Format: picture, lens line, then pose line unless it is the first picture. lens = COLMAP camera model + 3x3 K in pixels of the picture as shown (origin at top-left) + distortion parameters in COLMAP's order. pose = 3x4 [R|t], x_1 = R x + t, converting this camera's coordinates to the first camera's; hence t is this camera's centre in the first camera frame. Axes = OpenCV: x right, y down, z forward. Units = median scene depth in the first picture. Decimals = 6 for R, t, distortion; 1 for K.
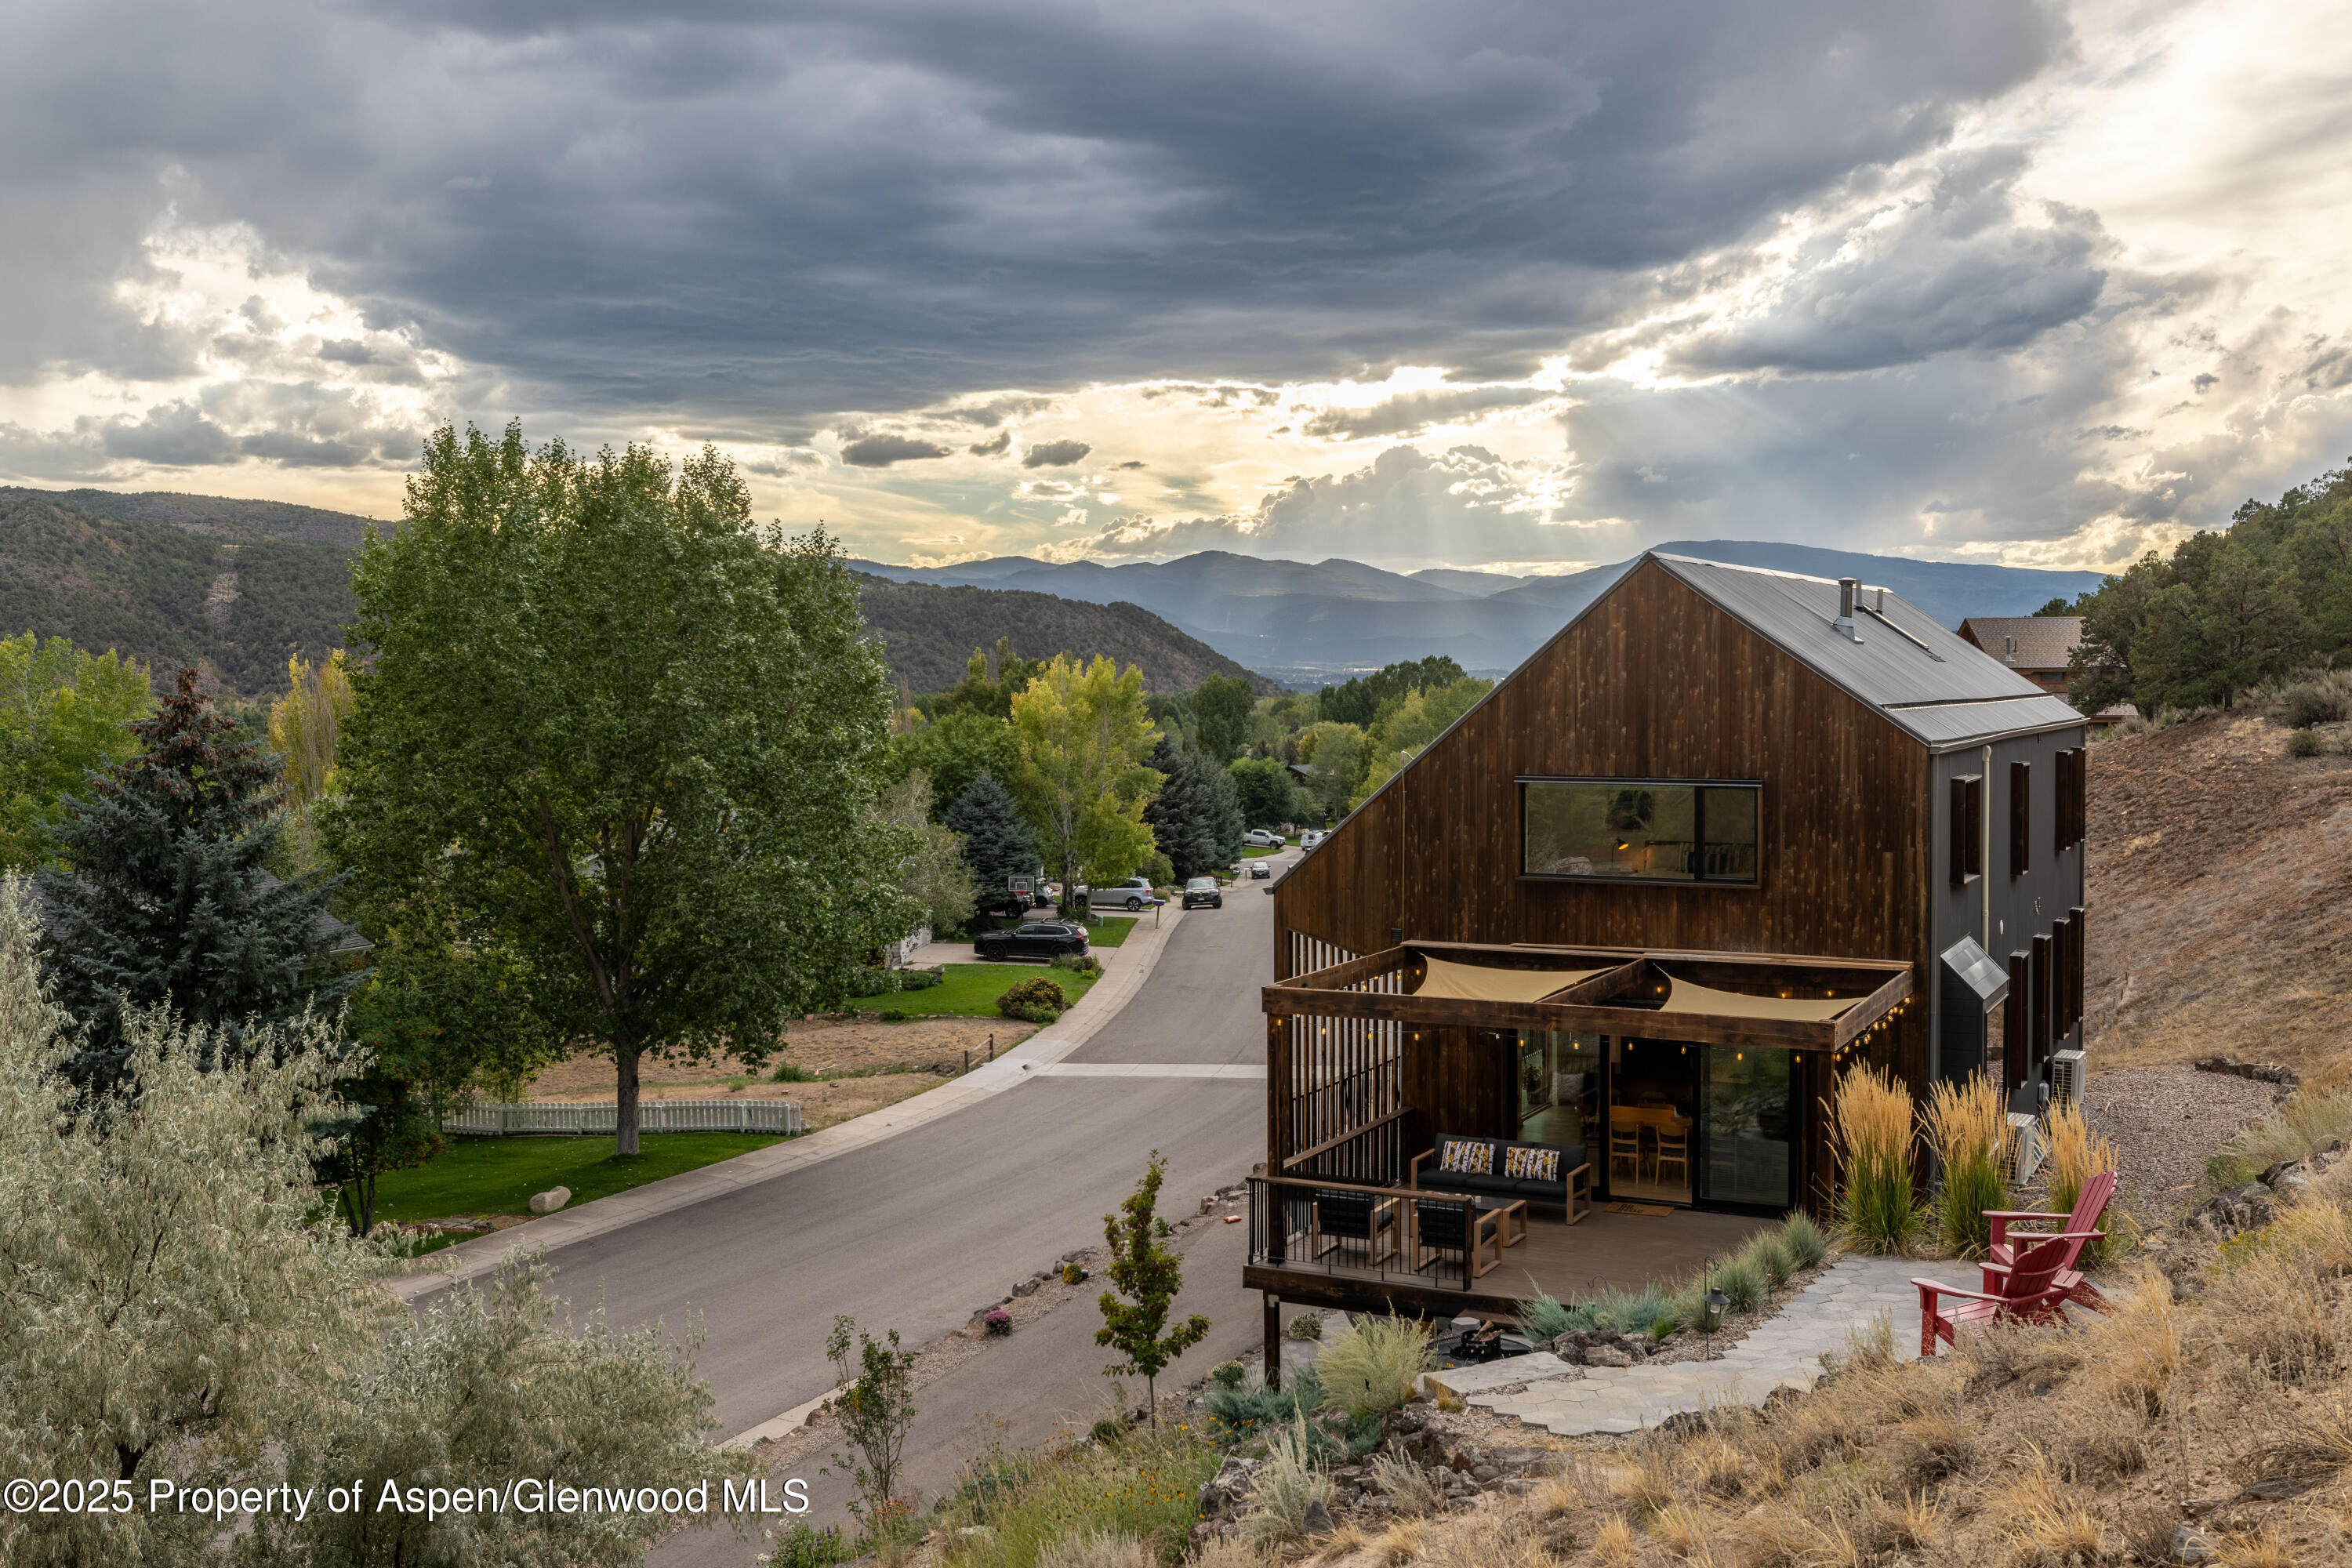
lens RADIAL K [[2575.9, 0, 1254.4], [0, 2575.9, 718.1], [0, 0, 1]] dist [0.012854, 0.000000]
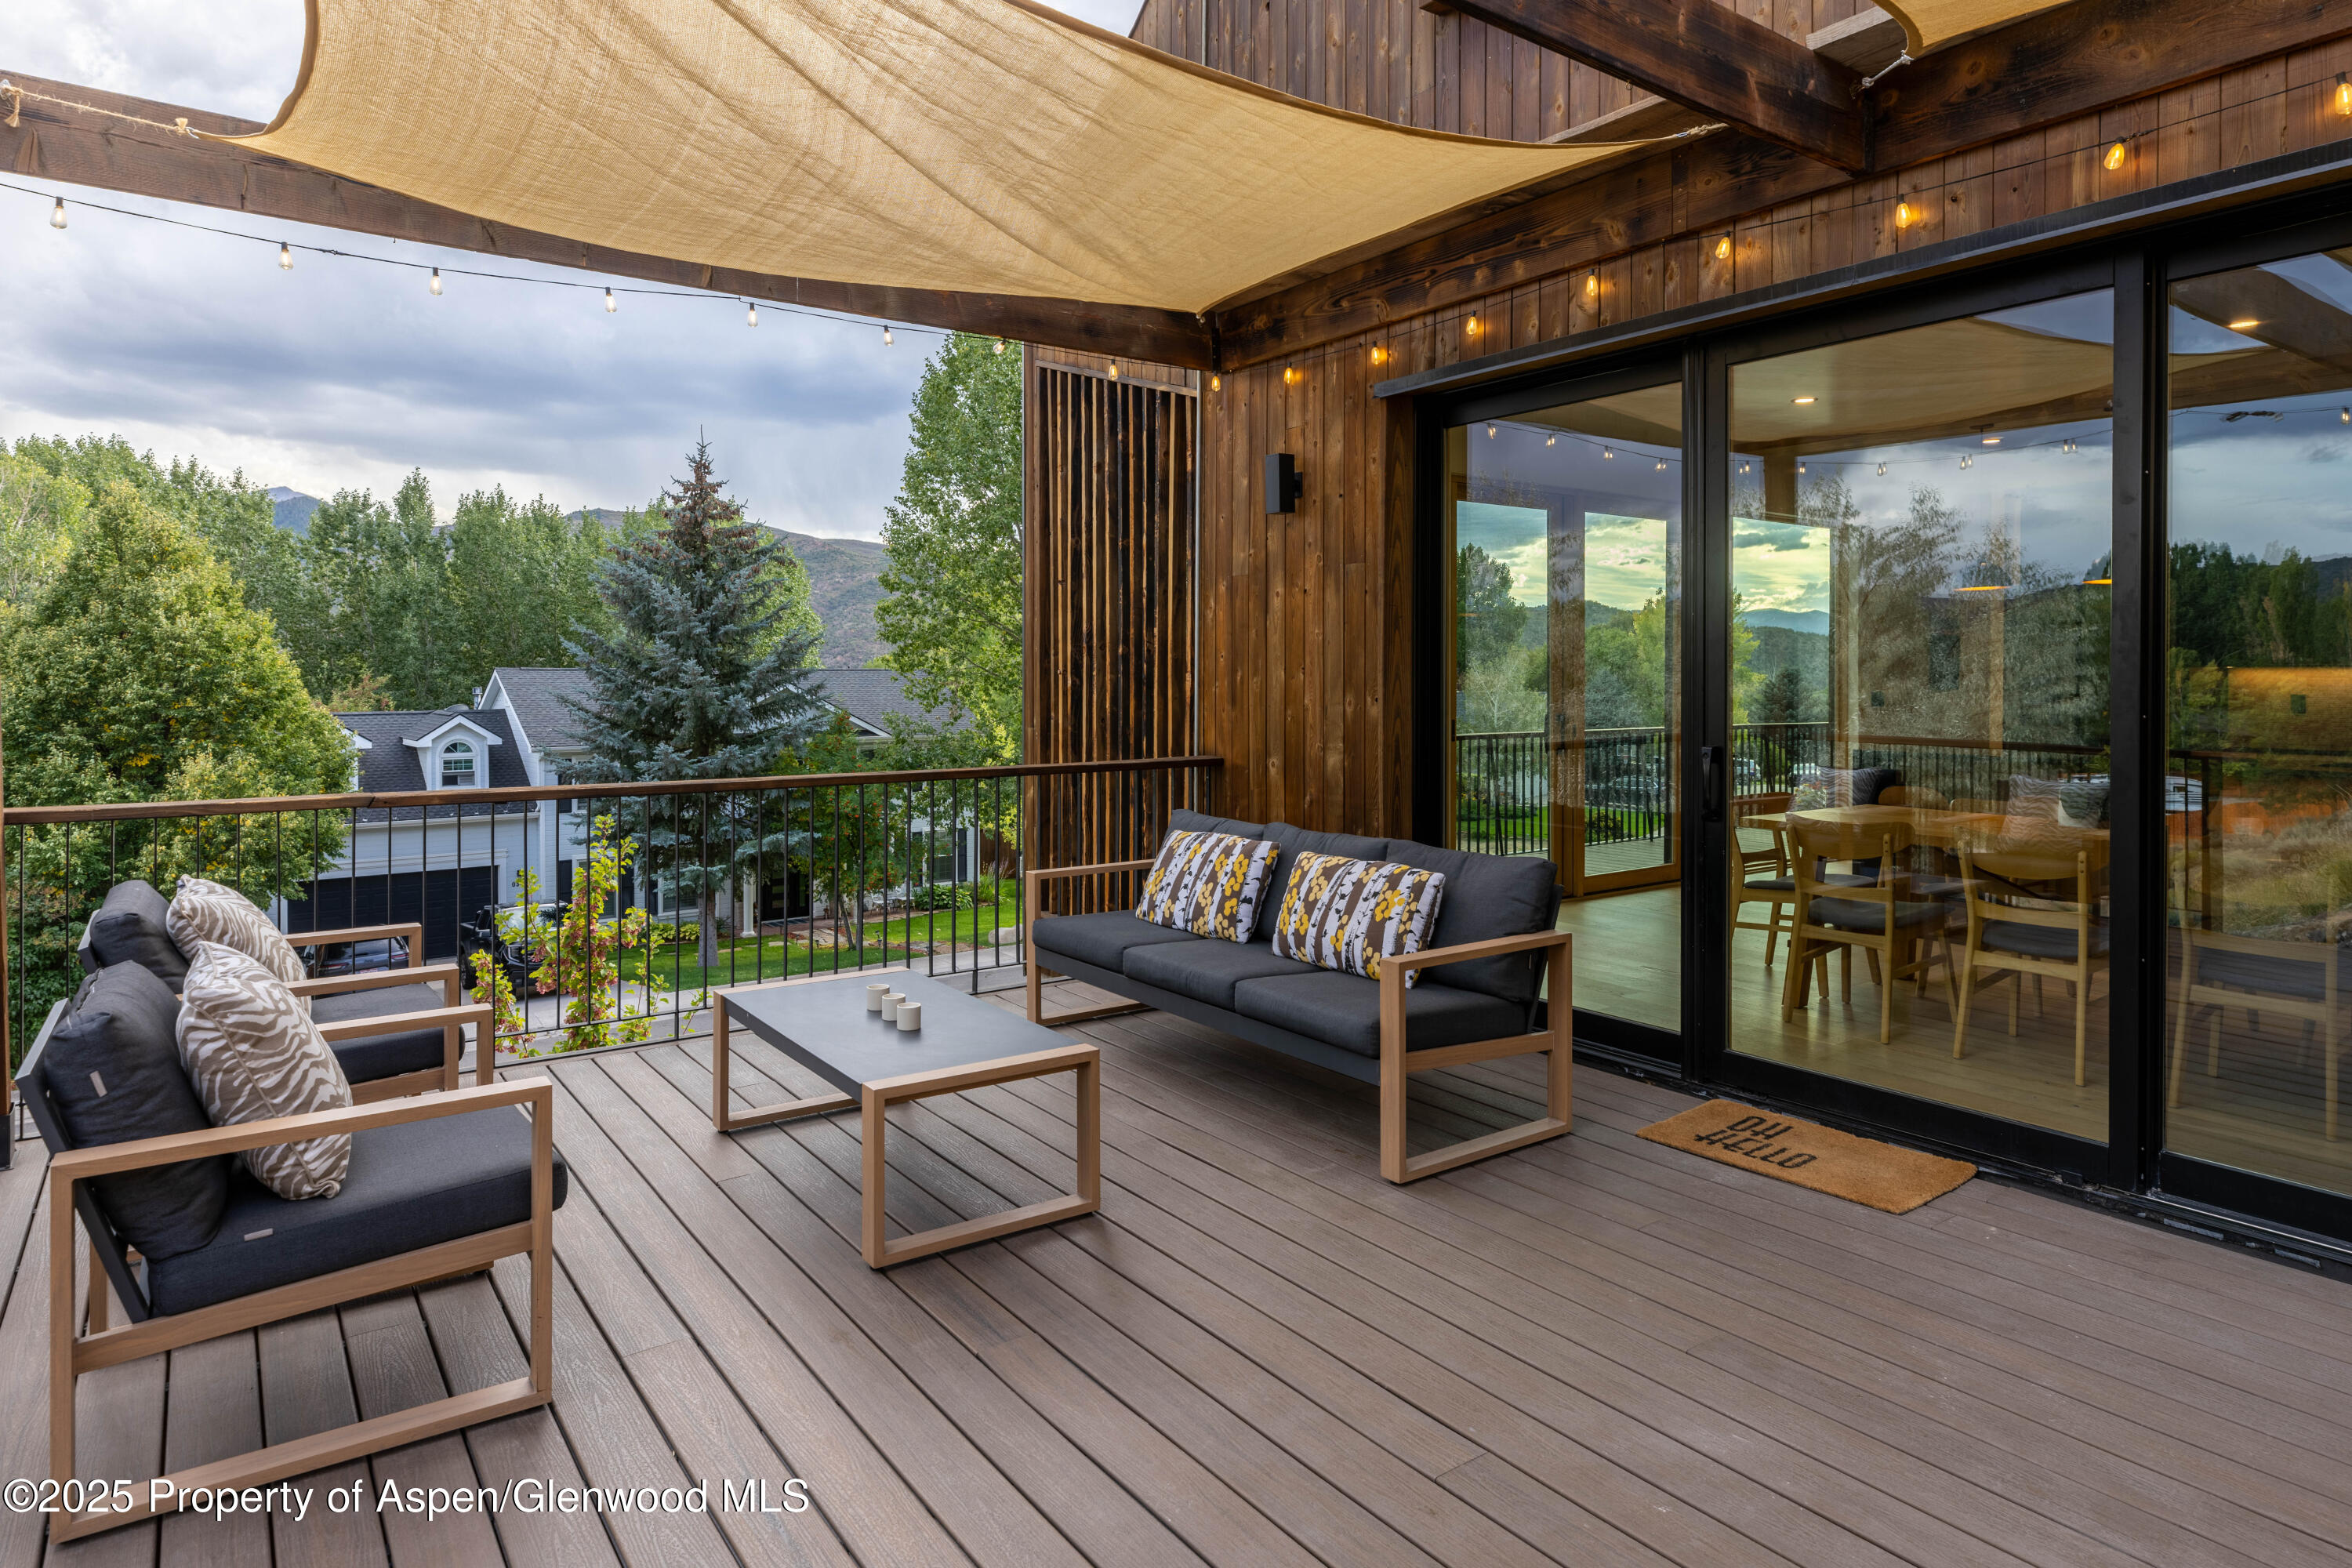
lens RADIAL K [[1365.3, 0, 1190.2], [0, 1365.3, 694.8], [0, 0, 1]] dist [0.012182, -0.003509]
pose [[0.871119, 0.005112, -0.491046, 0.141033], [-0.015884, 0.999716, -0.017772, 0.132637], [0.490815, 0.023281, 0.870953, 0.752768]]
